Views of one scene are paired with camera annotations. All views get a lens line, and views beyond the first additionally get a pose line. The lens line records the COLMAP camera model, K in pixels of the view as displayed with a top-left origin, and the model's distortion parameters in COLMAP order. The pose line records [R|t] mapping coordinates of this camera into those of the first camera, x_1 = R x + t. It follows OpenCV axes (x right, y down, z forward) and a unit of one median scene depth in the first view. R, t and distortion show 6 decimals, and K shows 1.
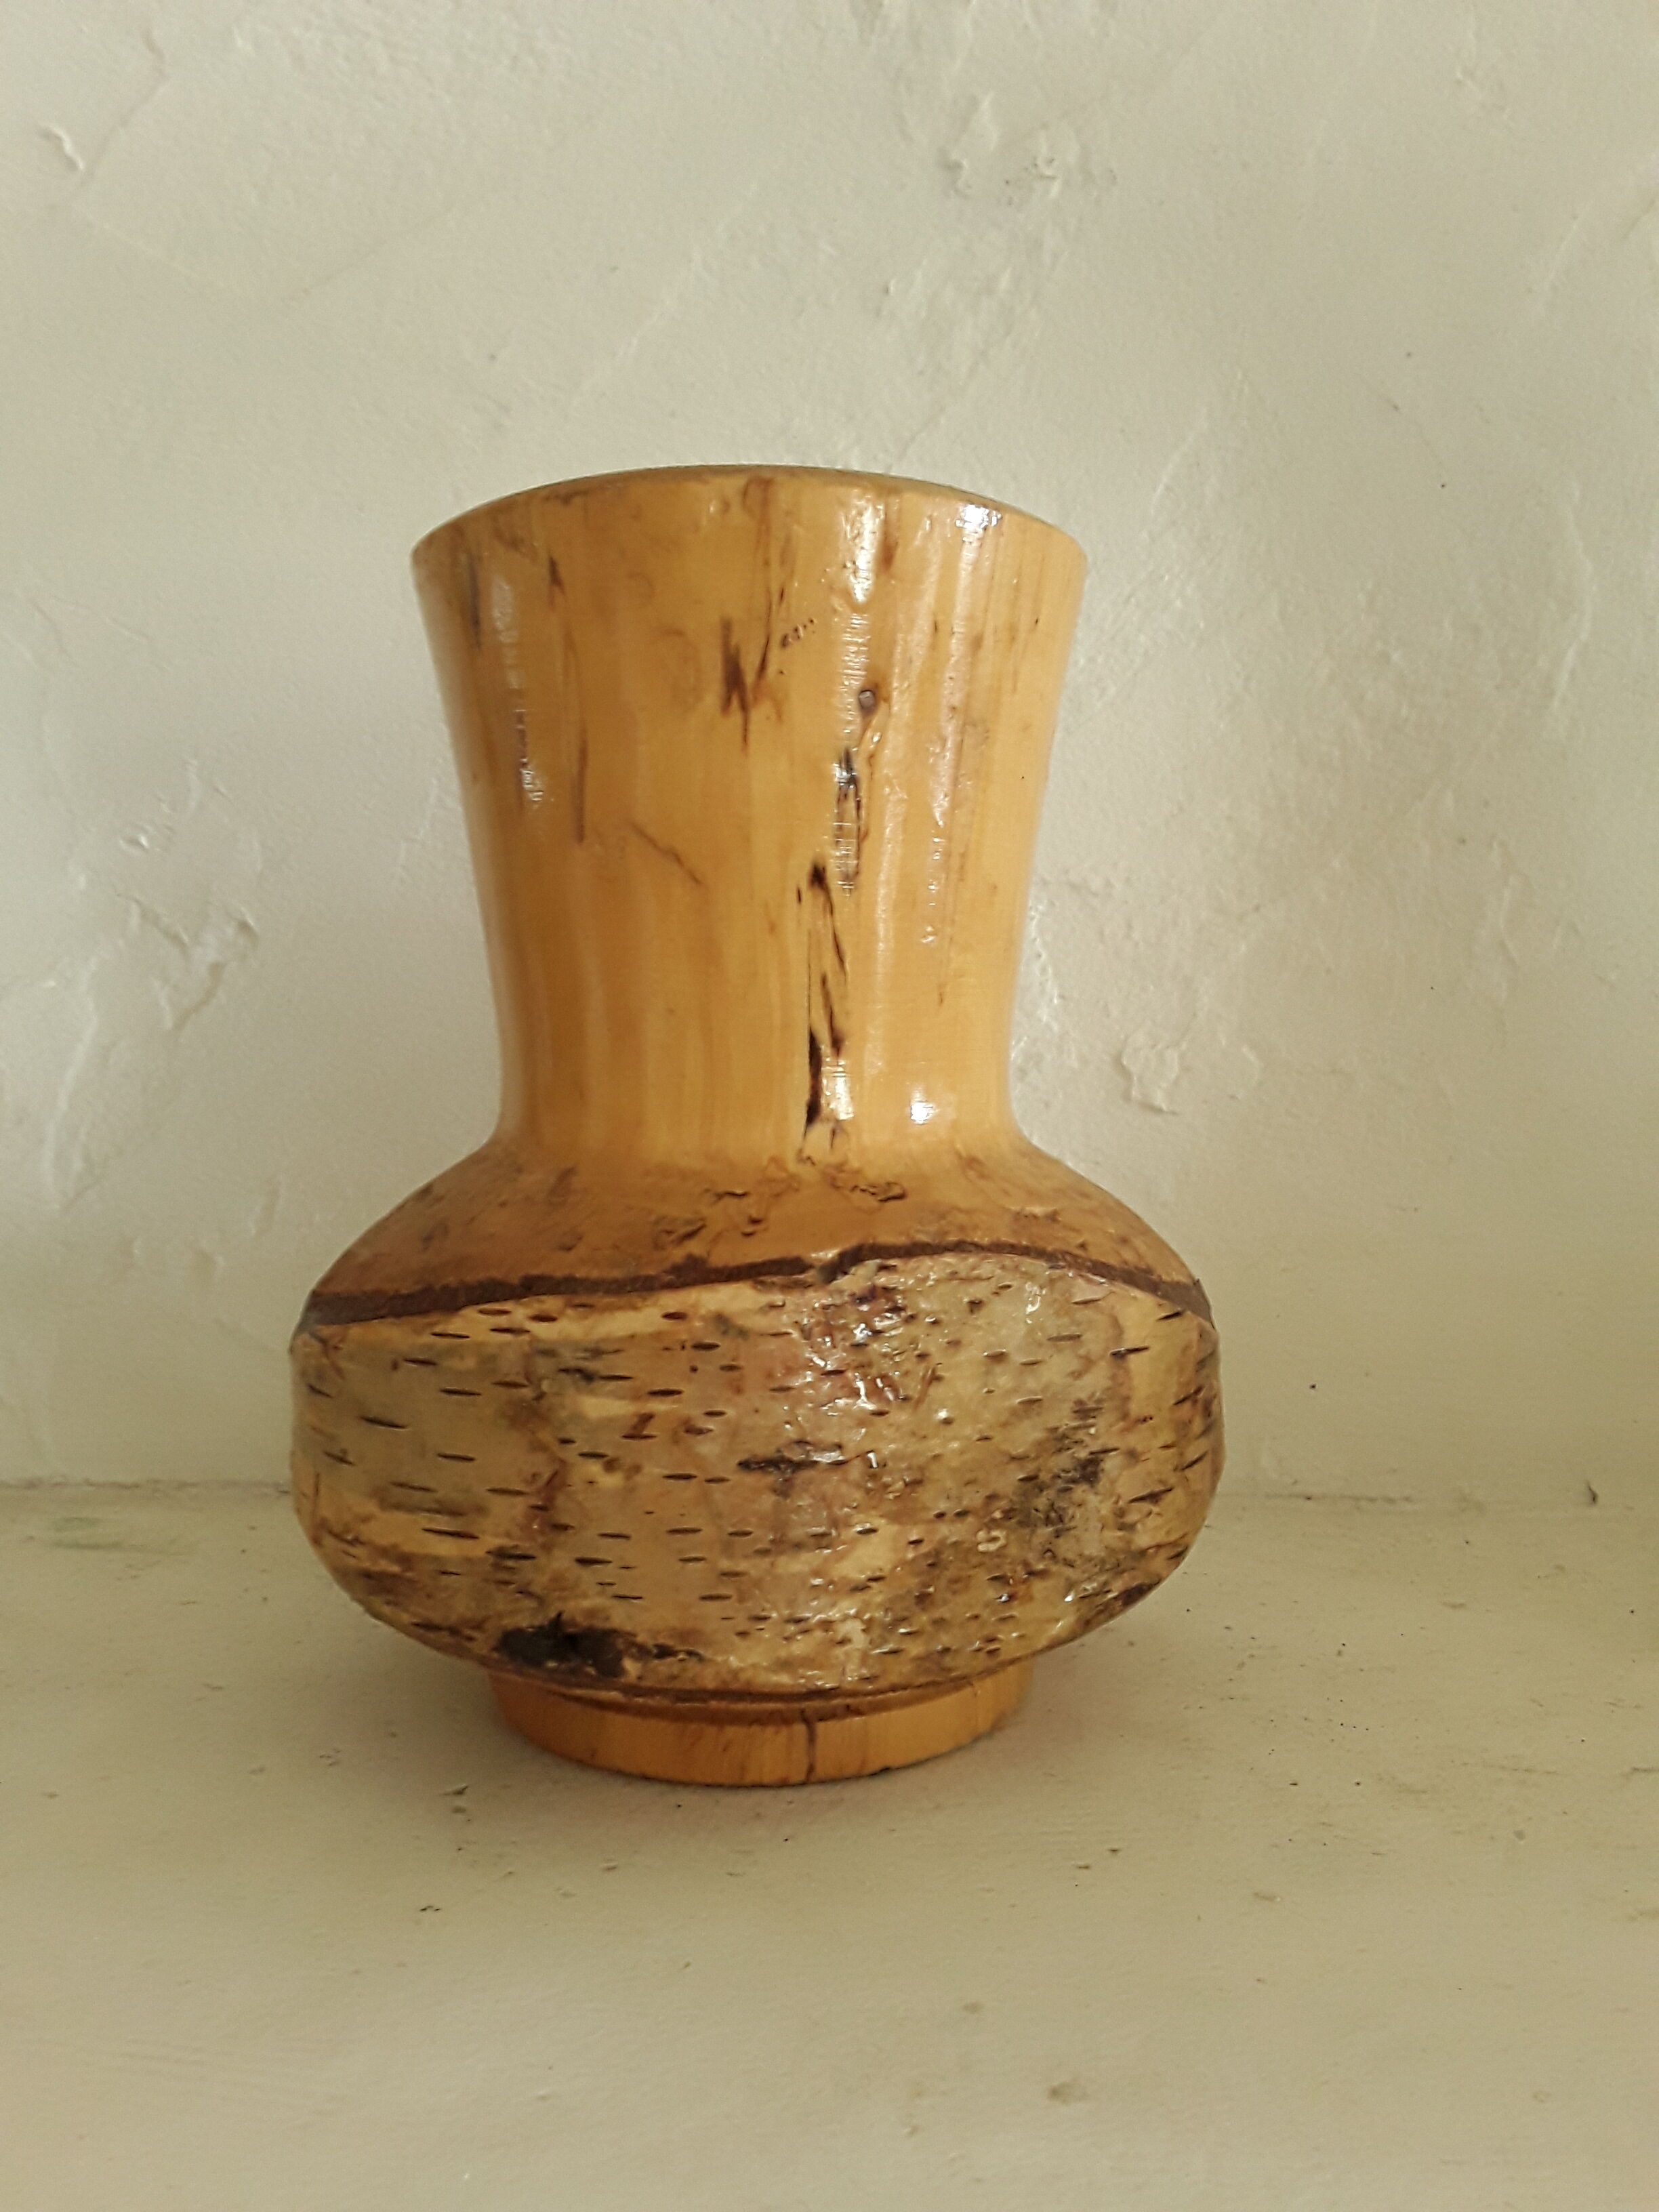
lens RADIAL K [[1786.3, 0, 829.5], [0, 1786.3, 1106.0], [0, 0, 1]] dist [0.111008, -0.175580]
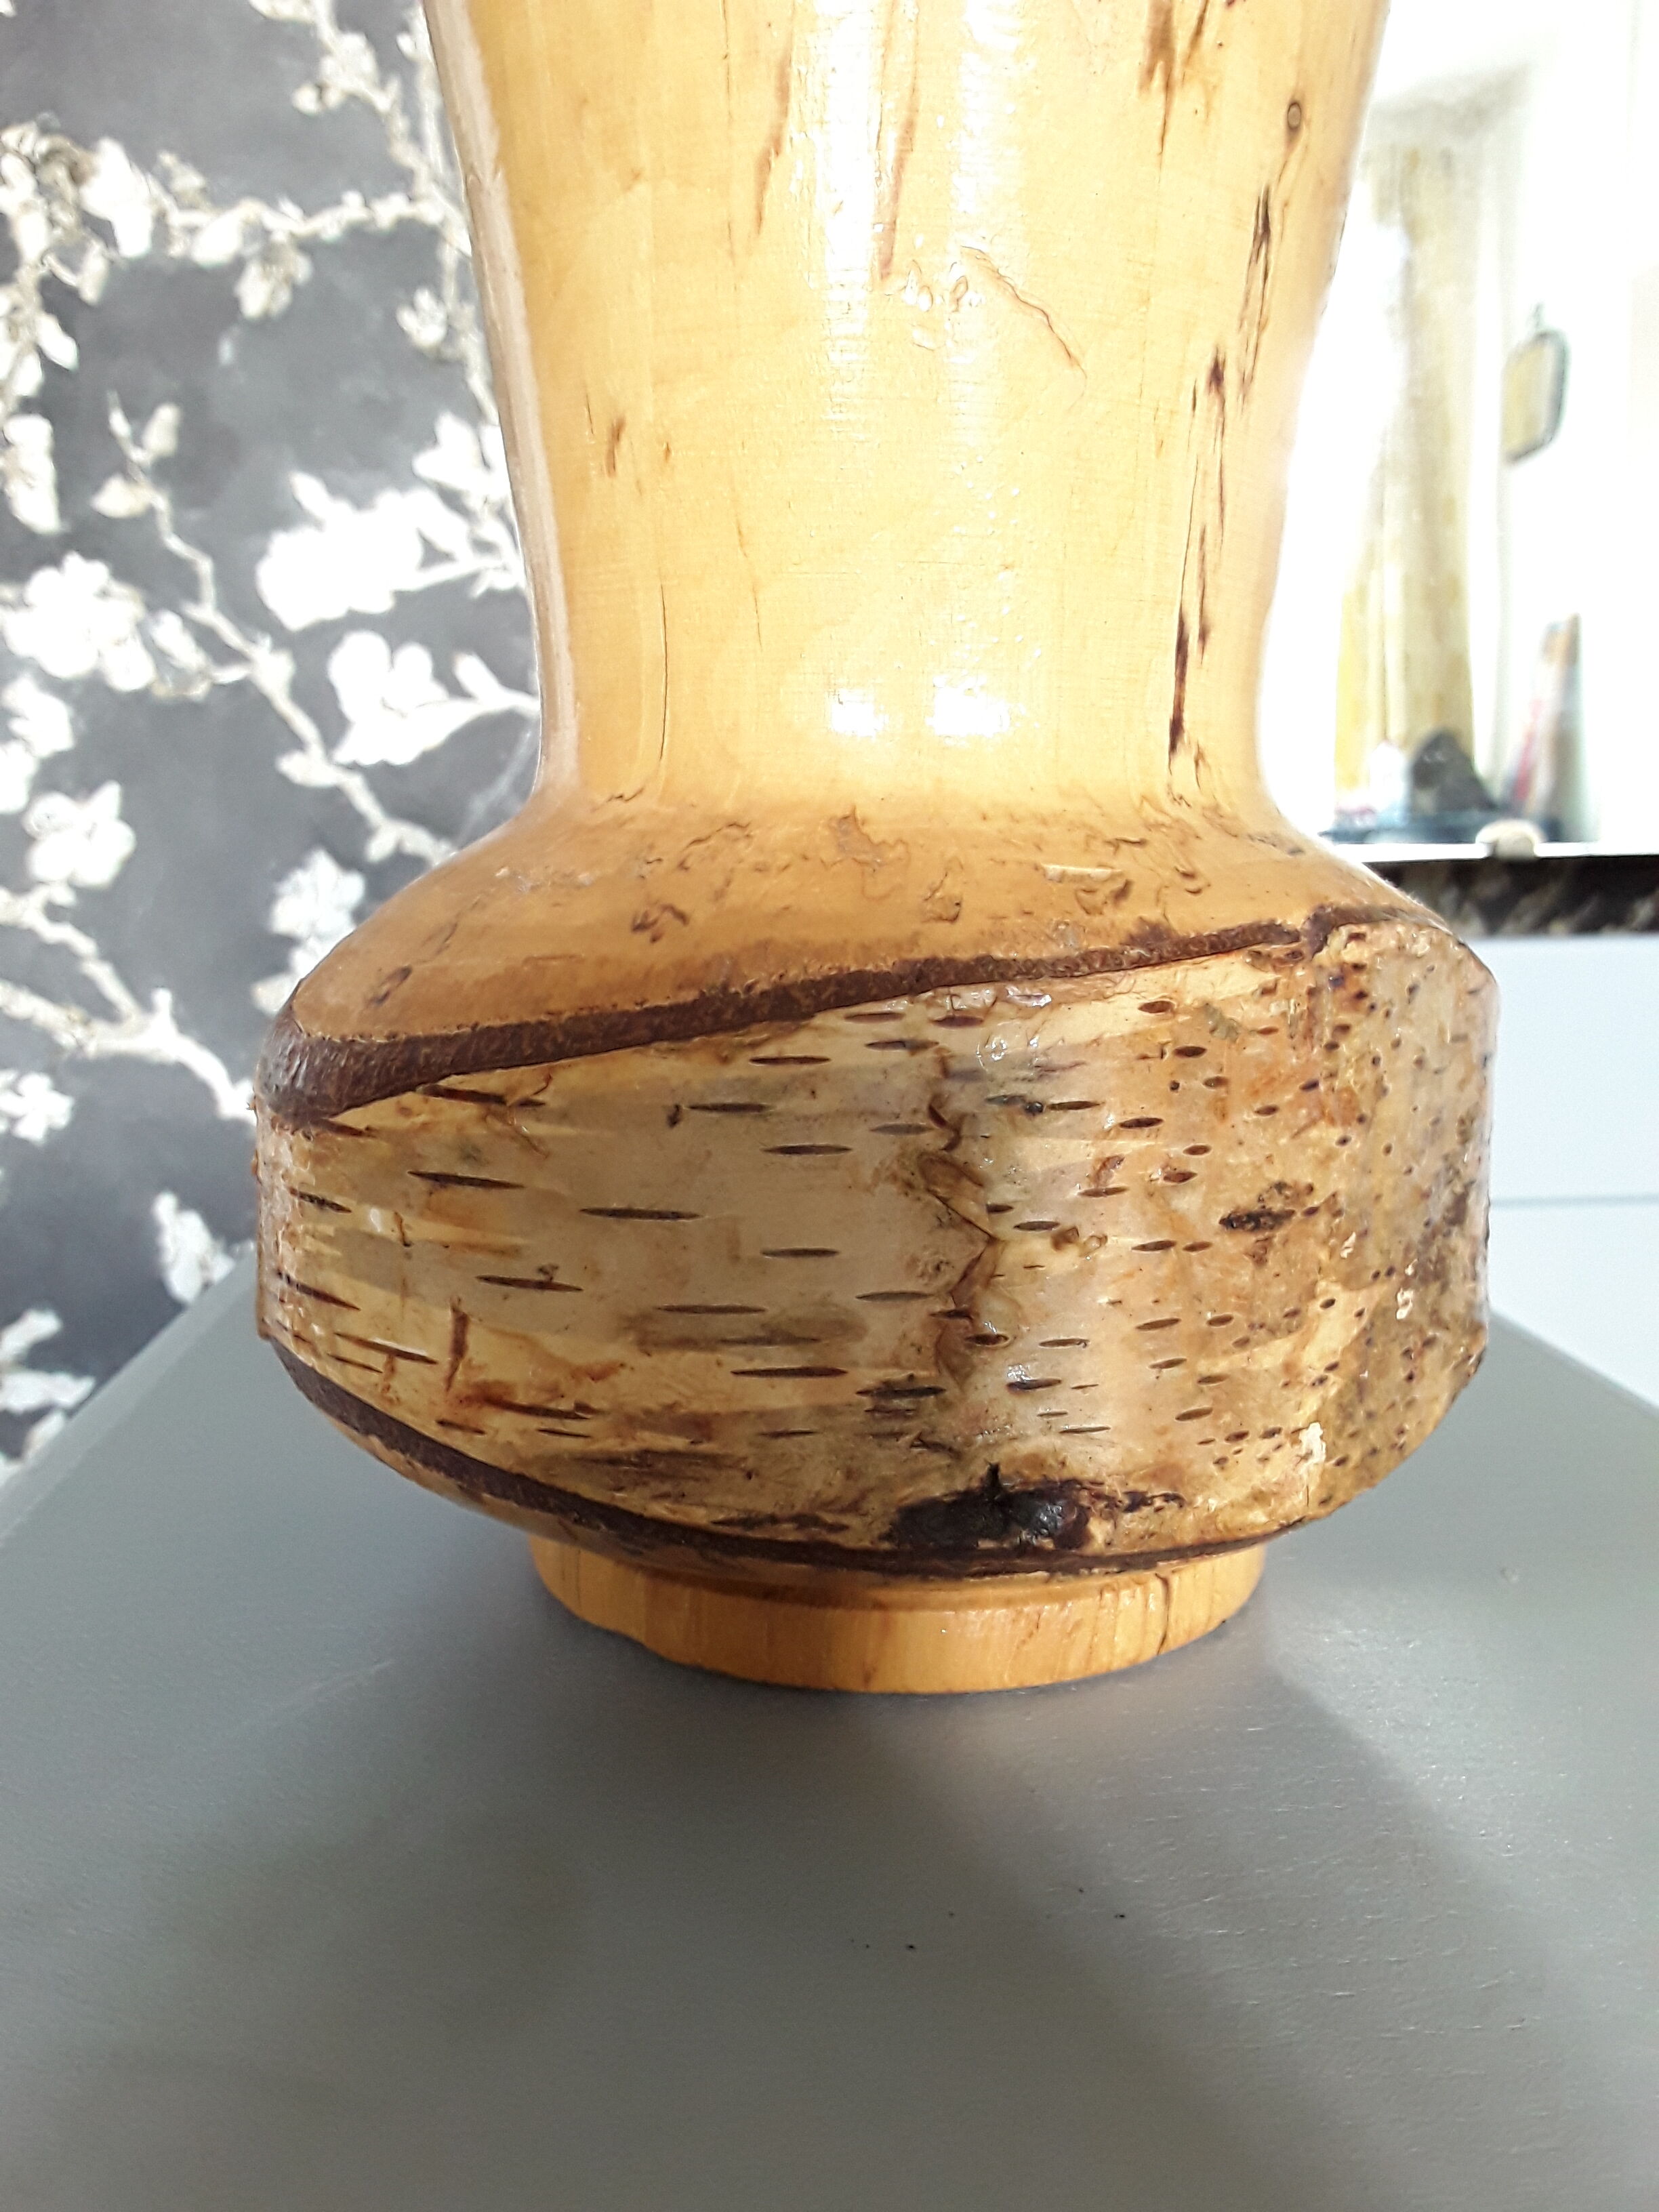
lens RADIAL K [[1803.4, 0, 826.7], [0, 1803.4, 1110.2], [0, 0, 1]] dist [0.104944, -0.186223]
pose [[0.896413, -0.055191, 0.439770, -0.476356], [0.022814, 0.996647, 0.078574, 0.096331], [-0.442633, -0.060402, 0.894666, 0.434987]]
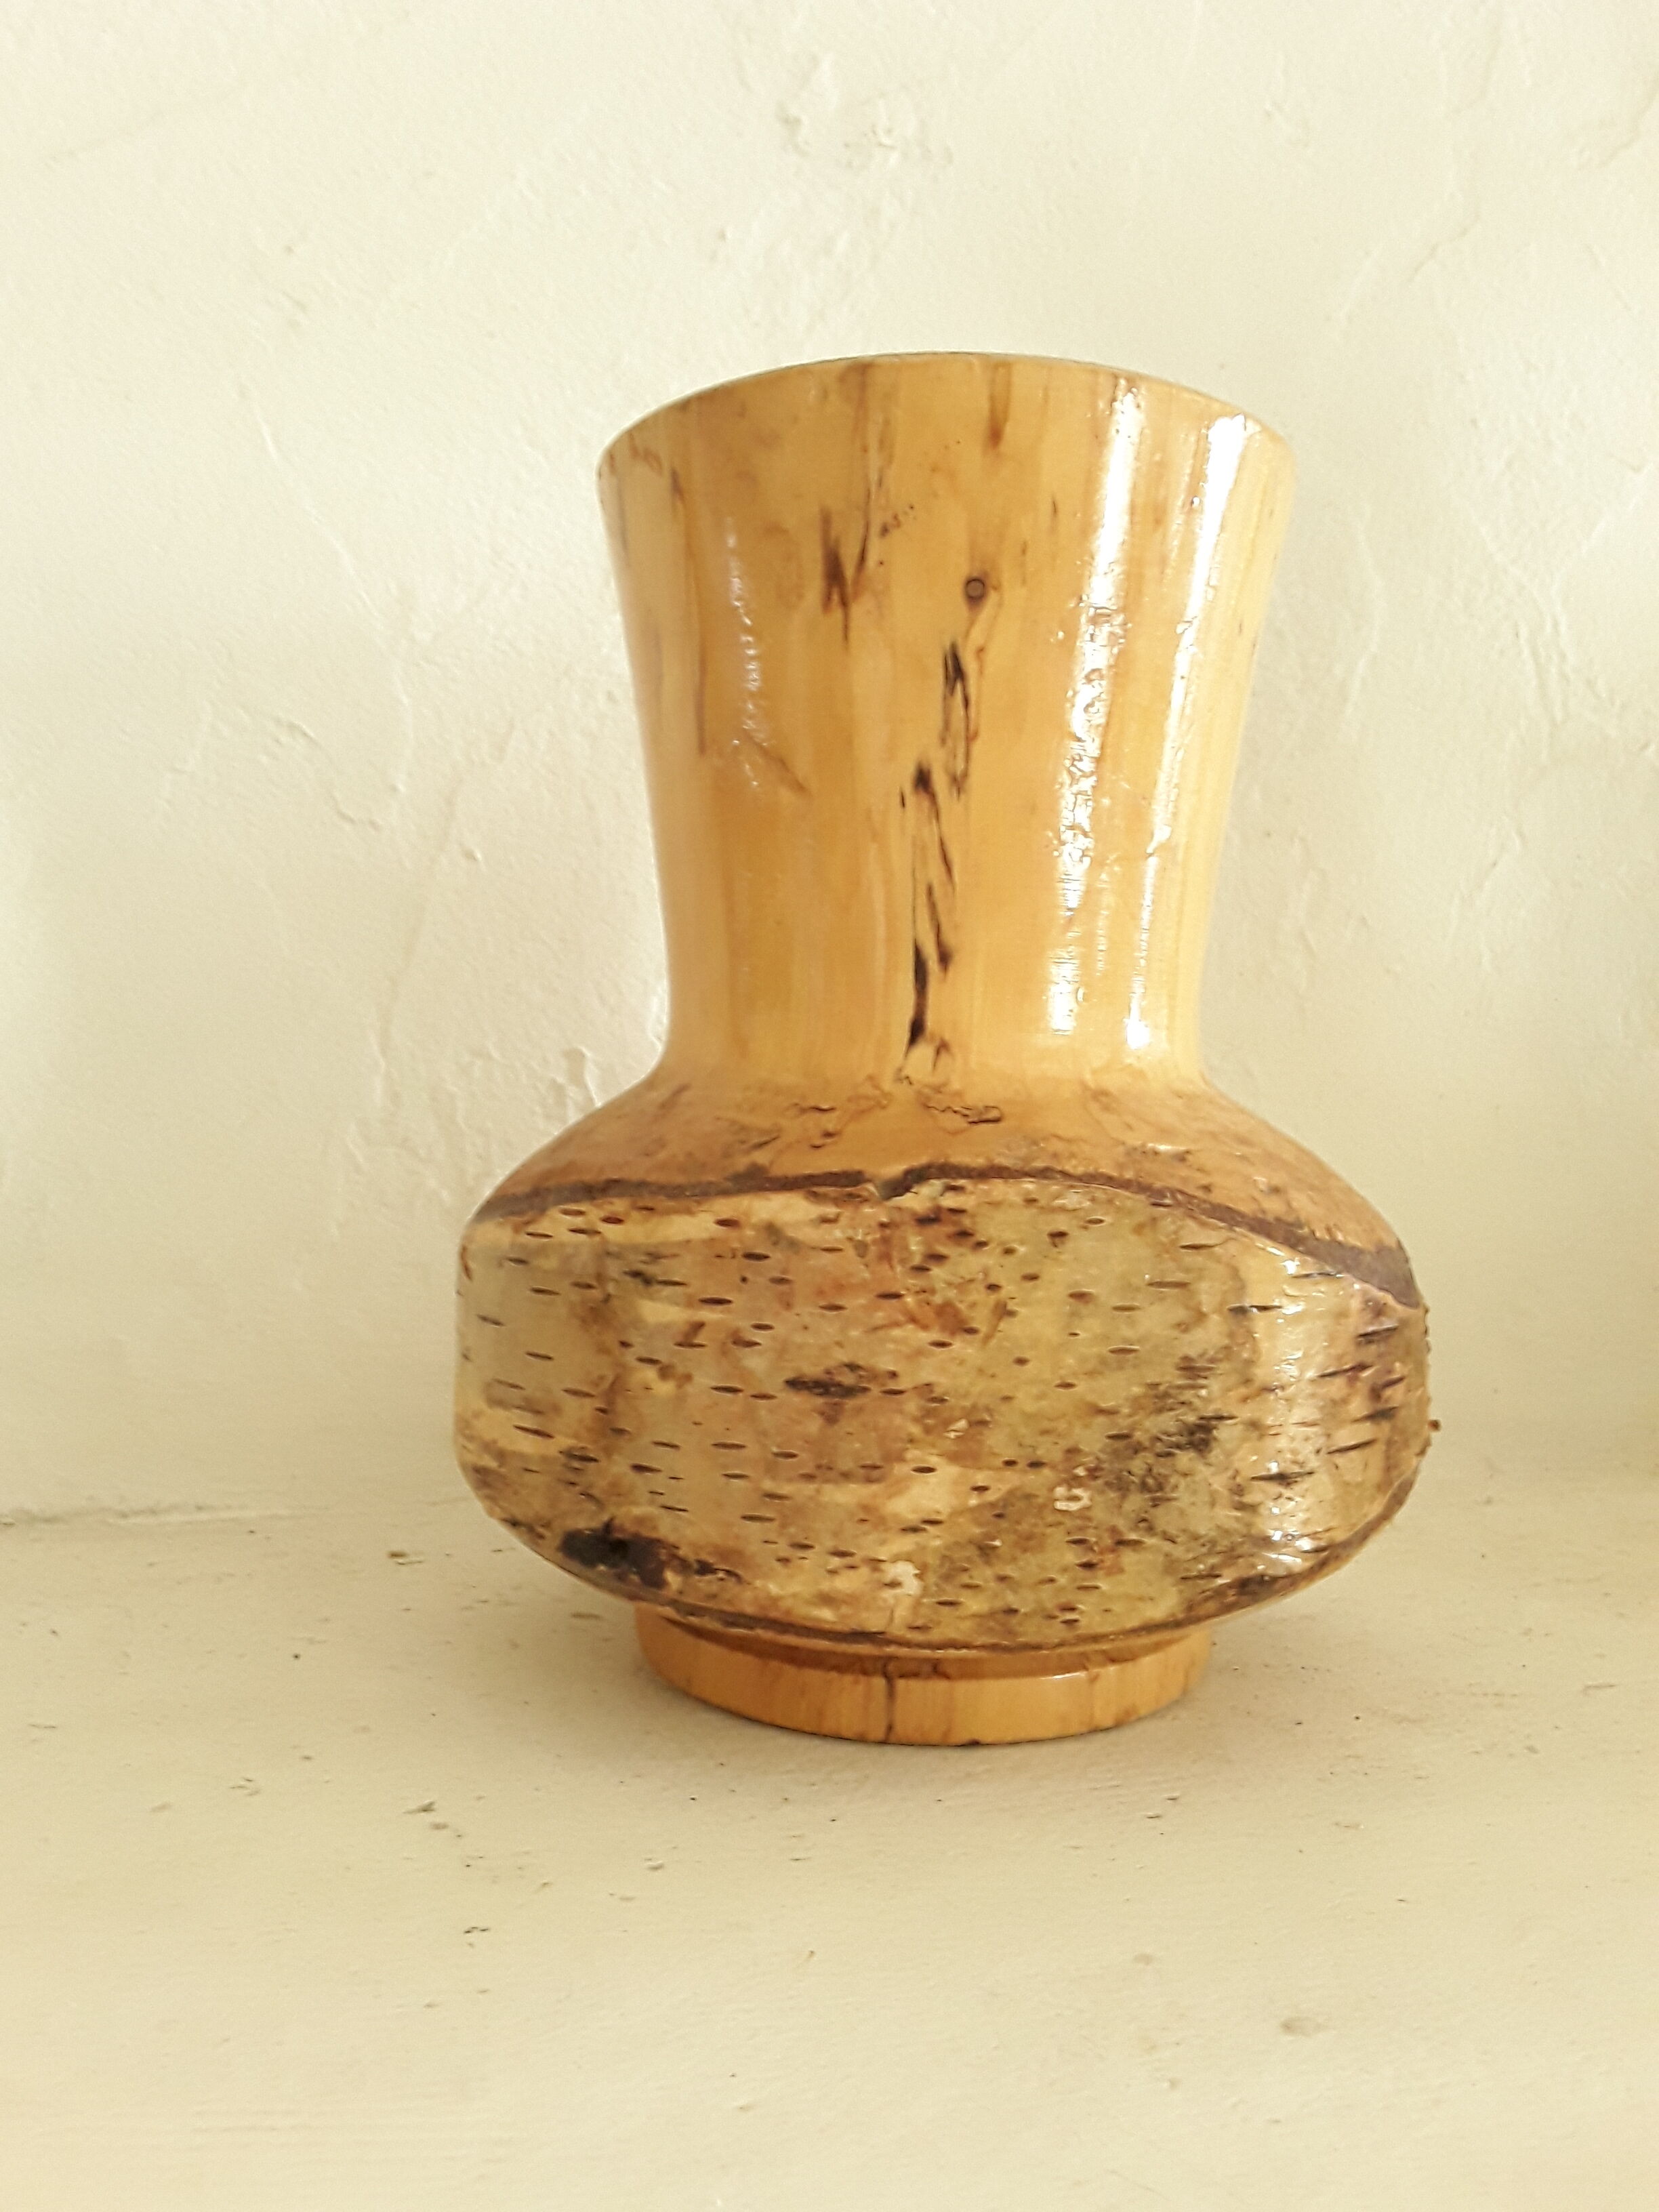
lens RADIAL K [[1803.4, 0, 826.7], [0, 1803.4, 1110.2], [0, 0, 1]] dist [0.104944, -0.186223]
pose [[0.946029, 0.035702, -0.322110, 0.268651], [-0.046343, 0.998602, -0.025425, 0.075908], [0.320752, 0.038980, 0.946361, 0.084054]]
